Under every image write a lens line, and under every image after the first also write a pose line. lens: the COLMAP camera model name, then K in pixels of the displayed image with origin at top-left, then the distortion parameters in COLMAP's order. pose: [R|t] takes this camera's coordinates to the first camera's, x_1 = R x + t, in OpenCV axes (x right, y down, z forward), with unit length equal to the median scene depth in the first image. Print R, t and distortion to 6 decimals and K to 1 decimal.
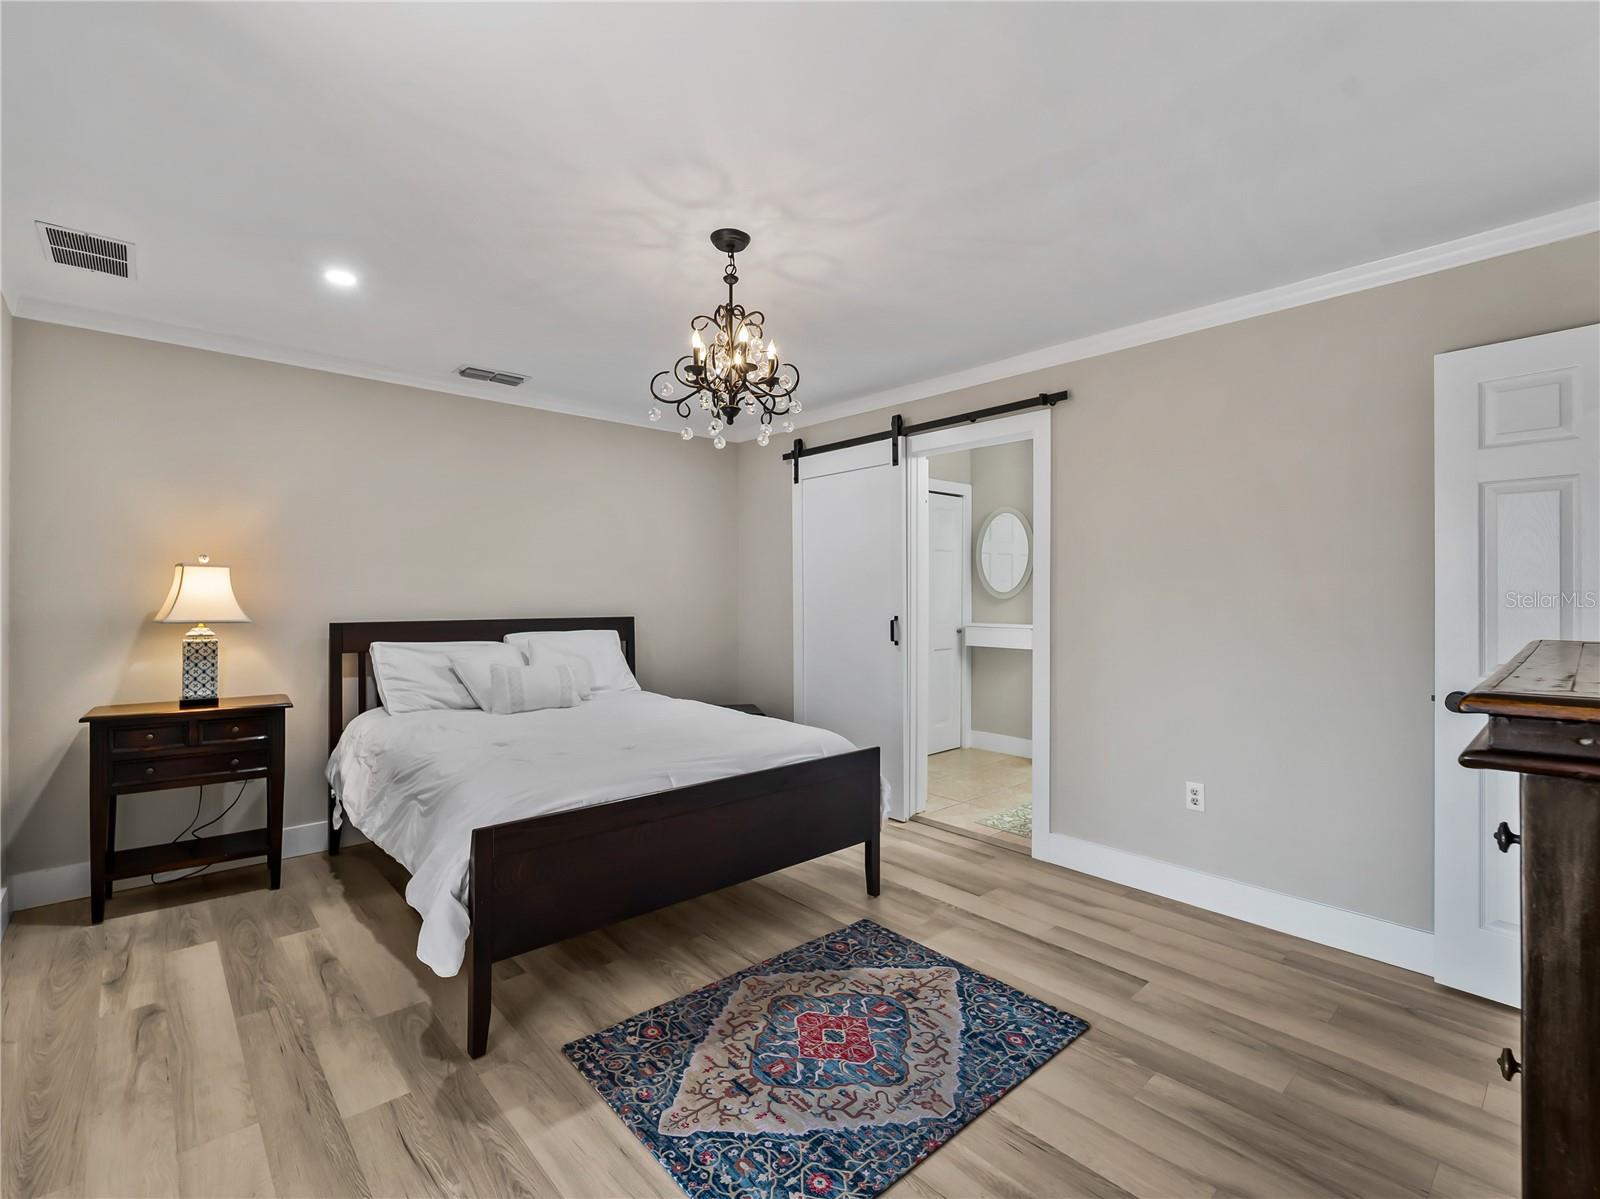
lens RADIAL K [[731.3, 0, 822.3], [0, 731.3, 582.3], [0, 0, 1]] dist [-0.001477, -0.000761]
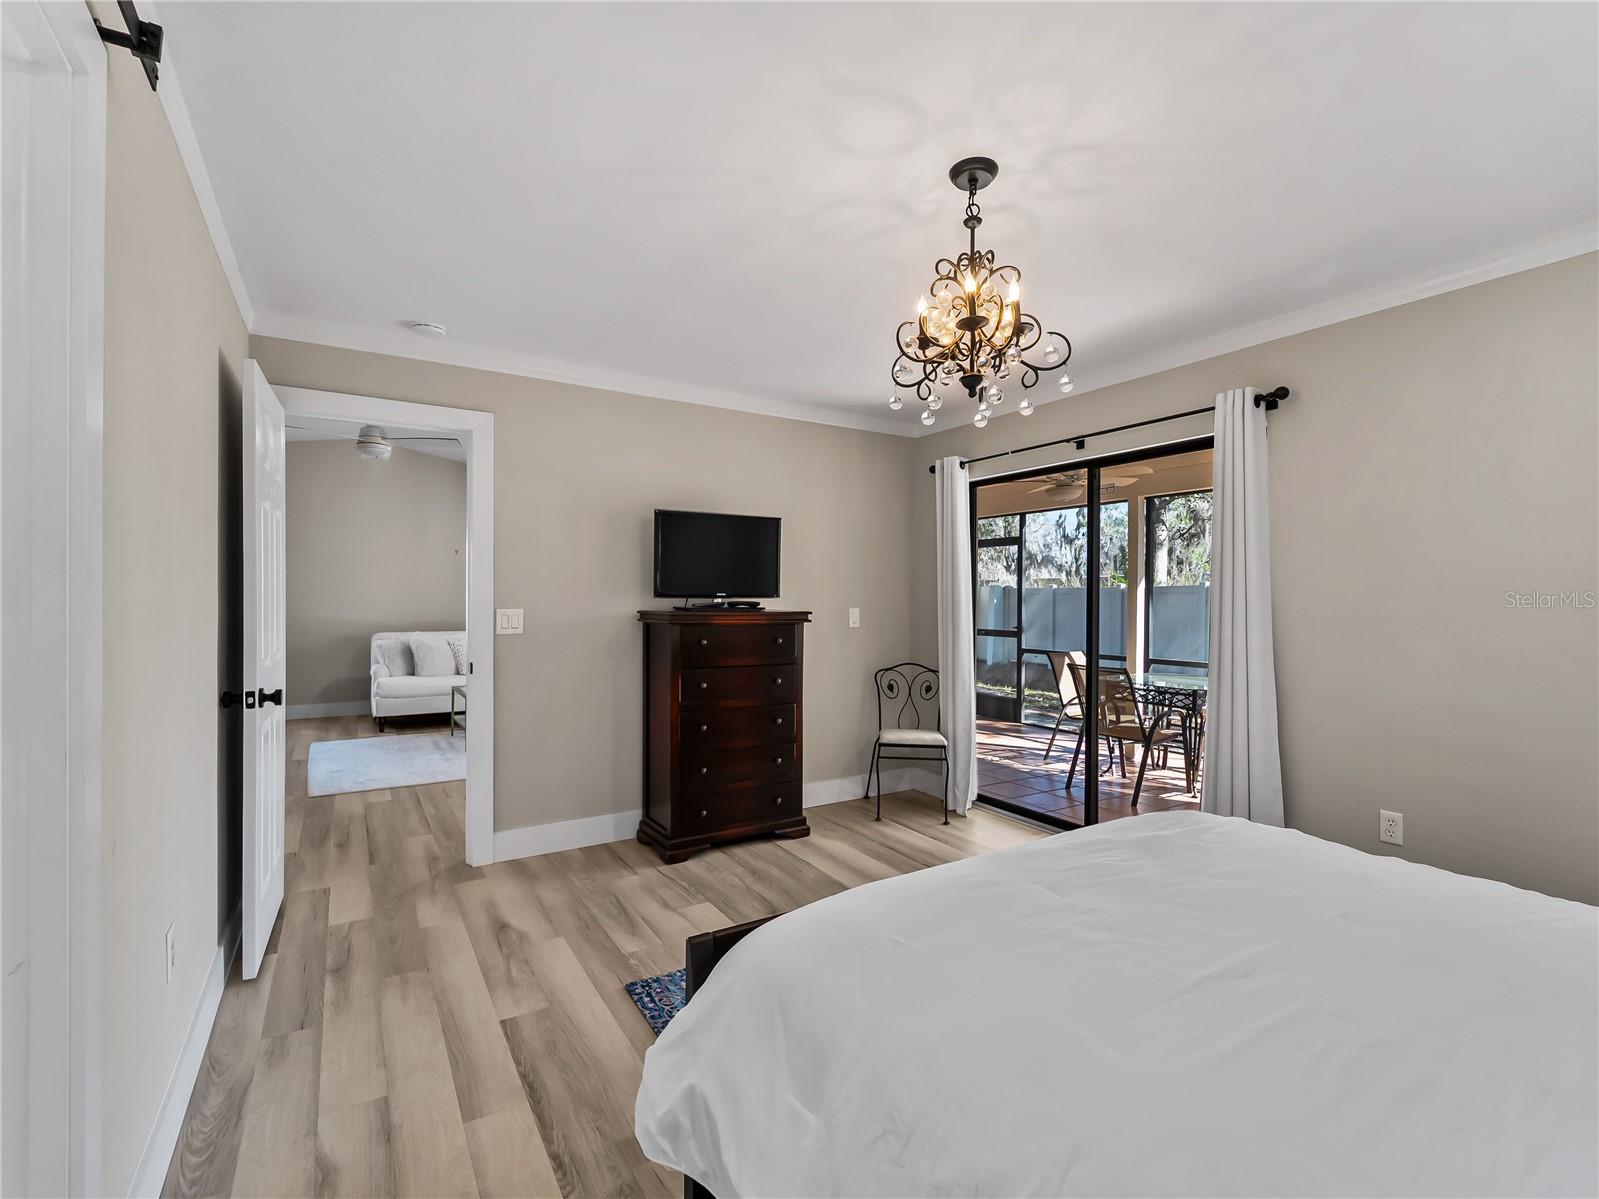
lens RADIAL K [[730.8, 0, 815.3], [0, 730.8, 603.3], [0, 0, 1]] dist [-0.001477, -0.000761]
pose [[-0.983787, -0.009090, 0.179108, -0.108861], [-0.011020, 0.999891, -0.009781, 0.028211], [-0.179000, -0.011596, -0.983781, 1.952318]]
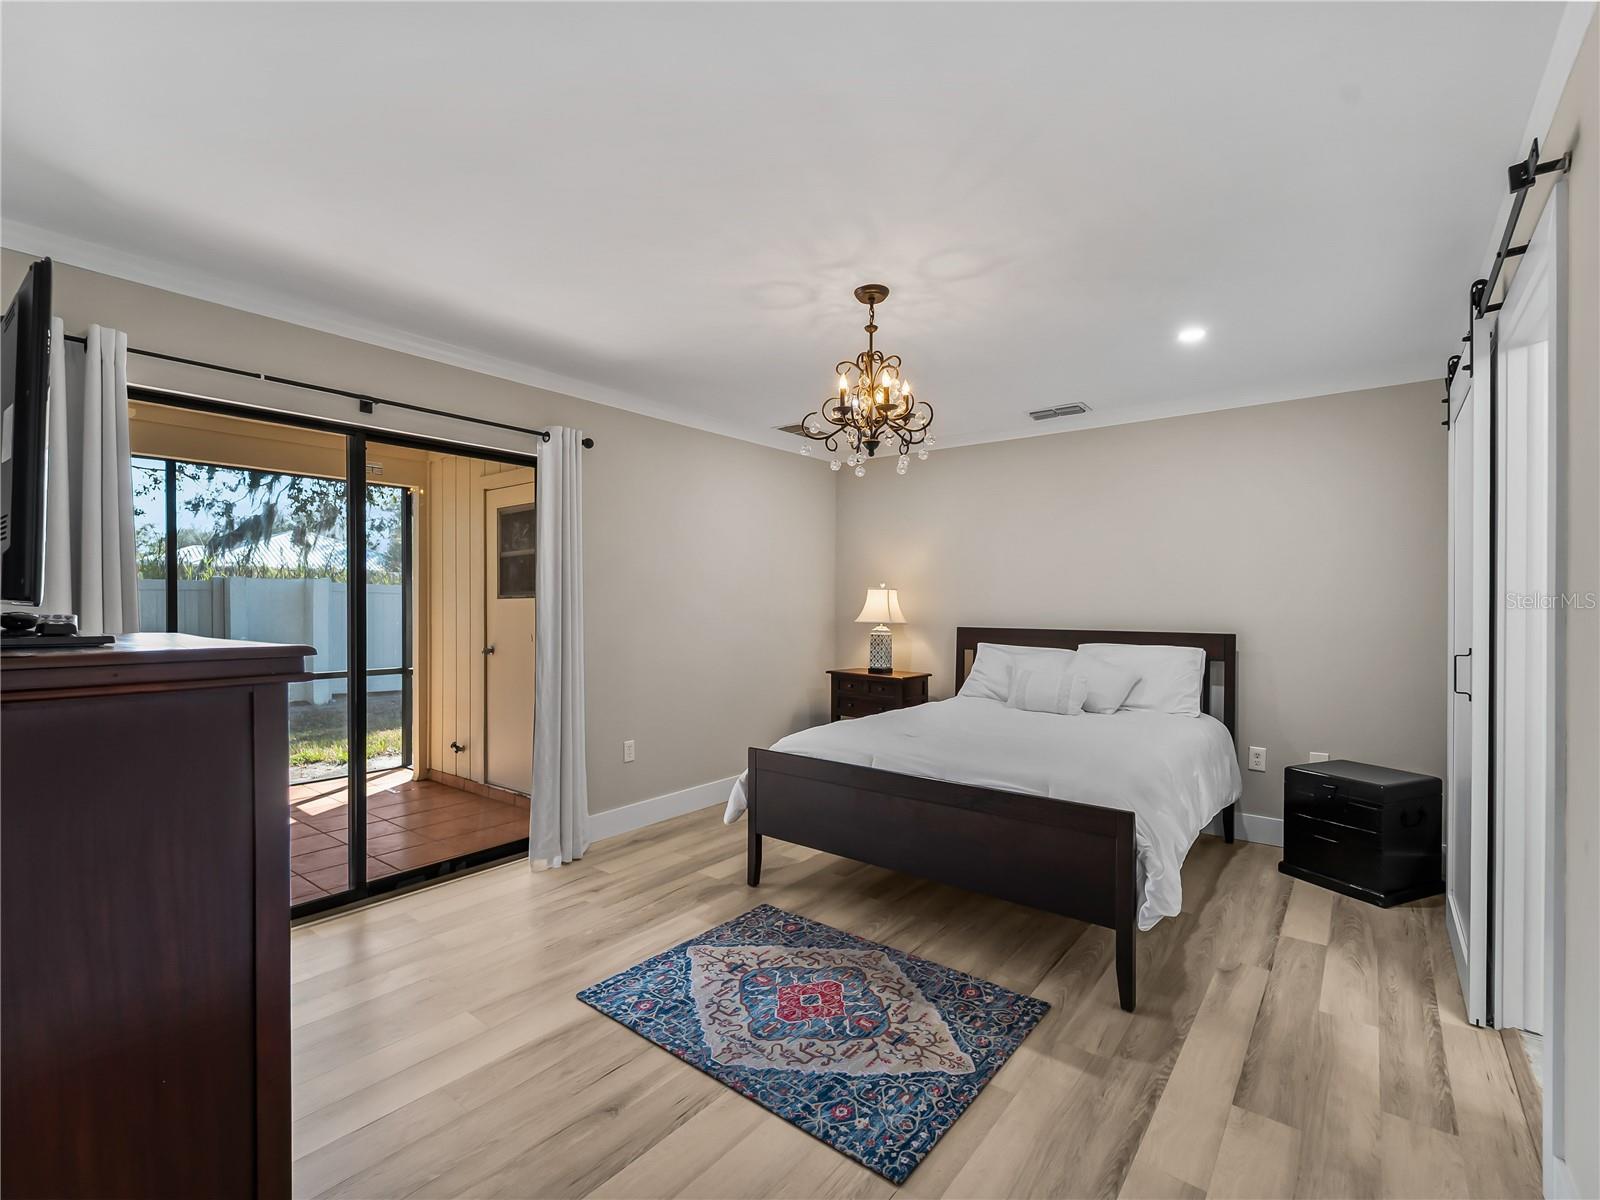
lens RADIAL K [[731.3, 0, 789.6], [0, 731.3, 600.5], [0, 0, 1]] dist [-0.001477, -0.000761]
pose [[0.144039, -0.007232, -0.989546, 1.038422], [0.013965, 0.999889, -0.005275, 0.012311], [0.989473, -0.013059, 0.144124, 0.751669]]
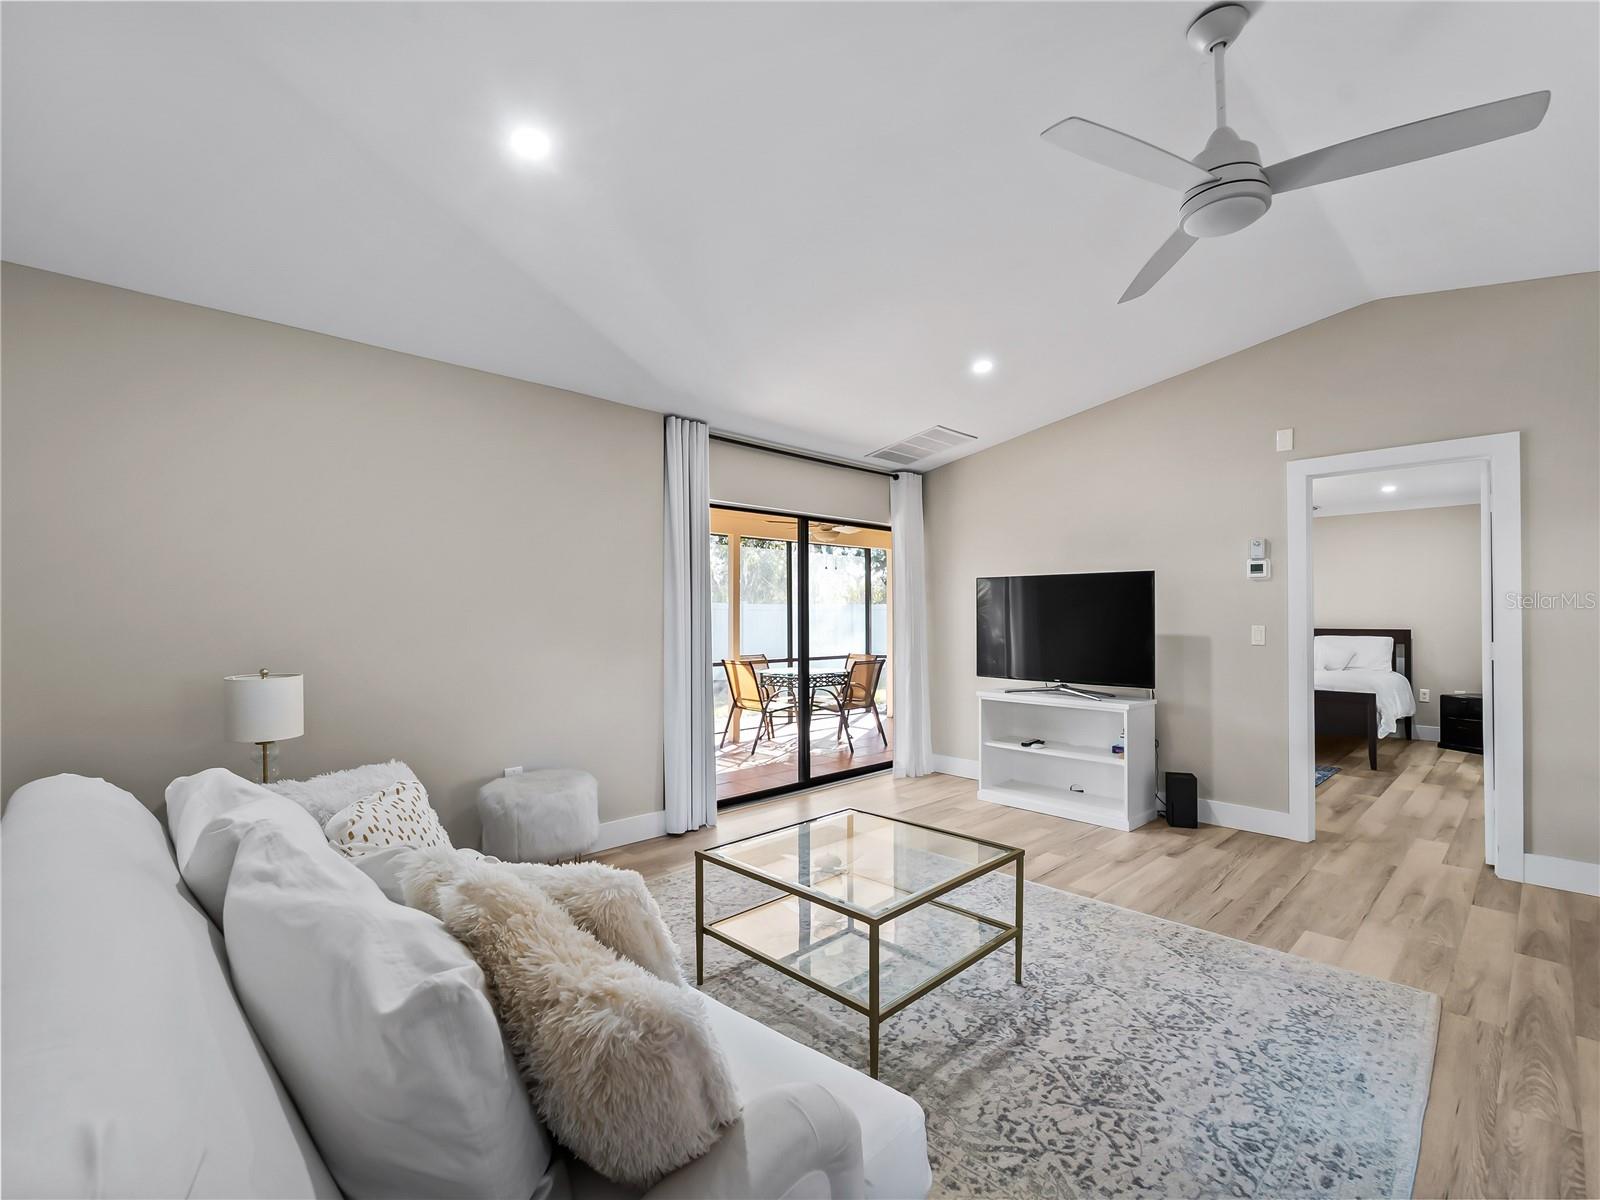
lens RADIAL K [[731.3, 0, 806.5], [0, 731.3, 605.1], [0, 0, 1]] dist [-0.001477, -0.000761]
pose [[0.022307, -0.017797, -0.999593, 2.626208], [0.019216, 0.999664, -0.017369, -0.005826], [0.999566, -0.018821, 0.022642, -0.676475]]
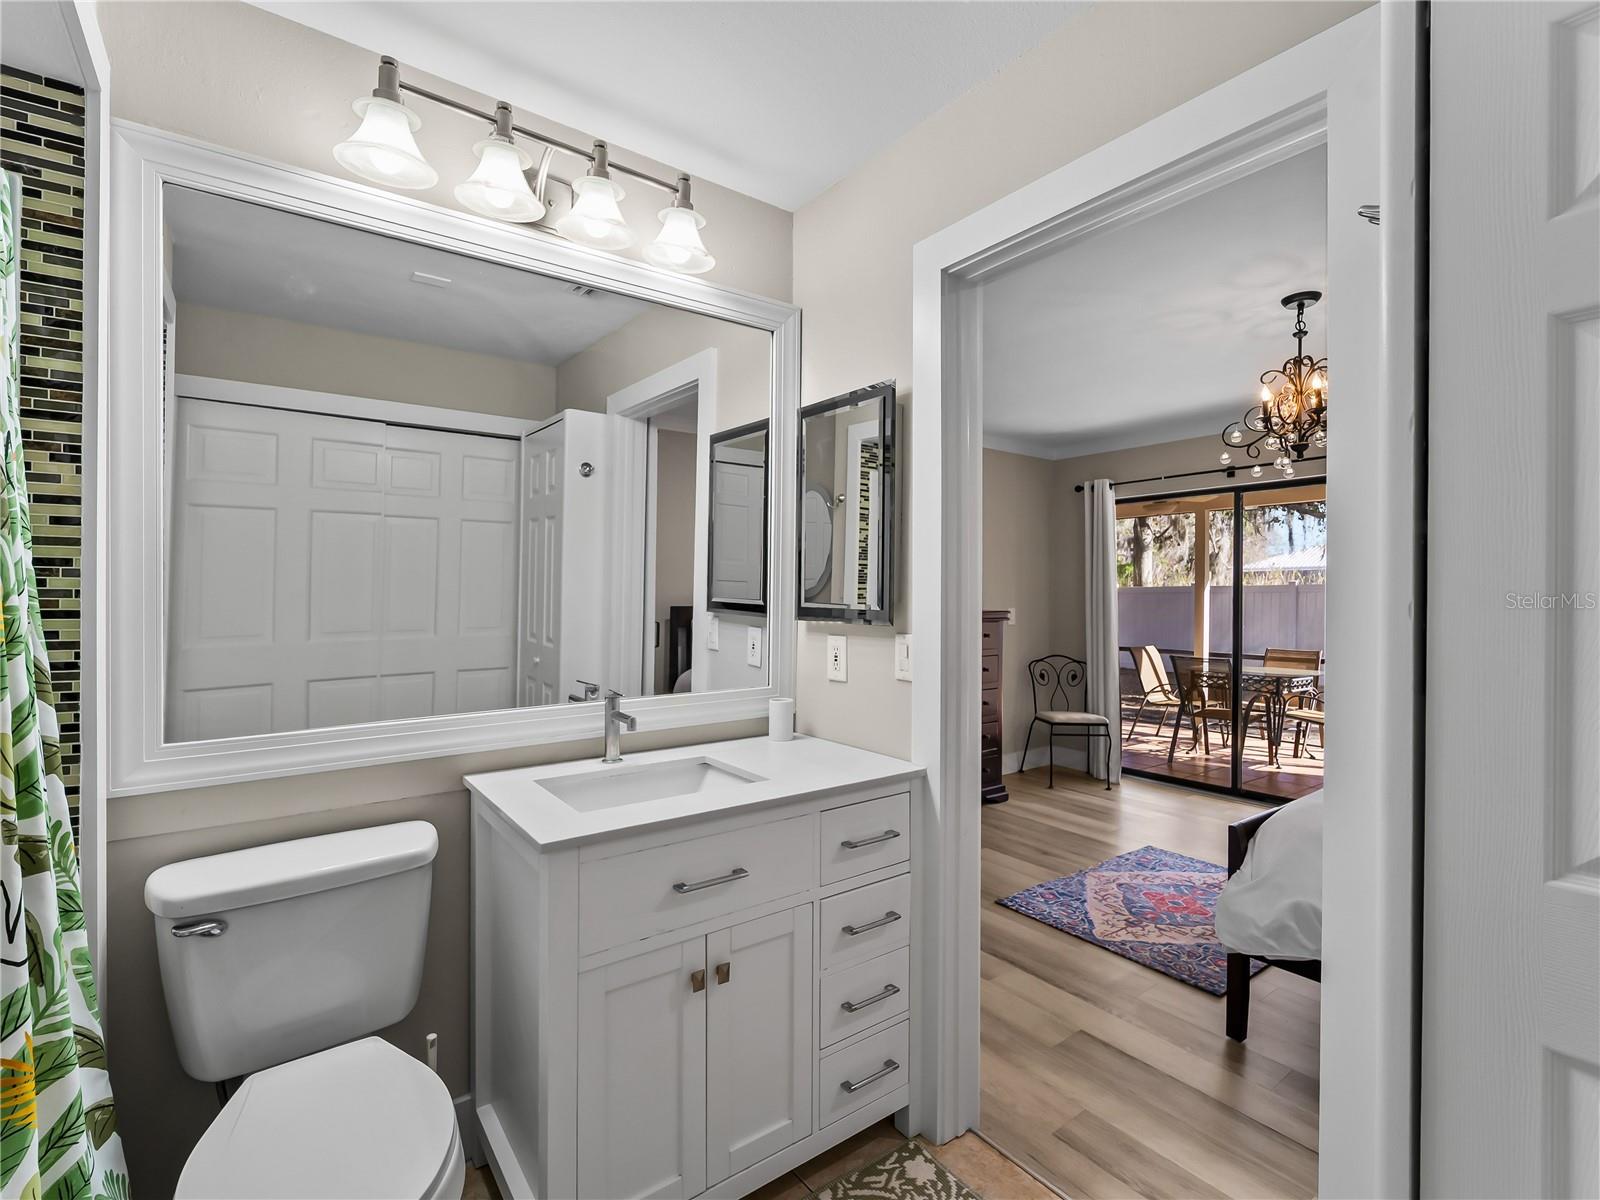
lens RADIAL K [[731.3, 0, 805.3], [0, 731.3, 594.9], [0, 0, 1]] dist [-0.001477, -0.000761]
pose [[-0.992613, -0.008186, 0.121046, 0.540505], [-0.010619, 0.999754, -0.019476, 0.031693], [-0.120857, -0.020617, -0.992456, 2.371128]]
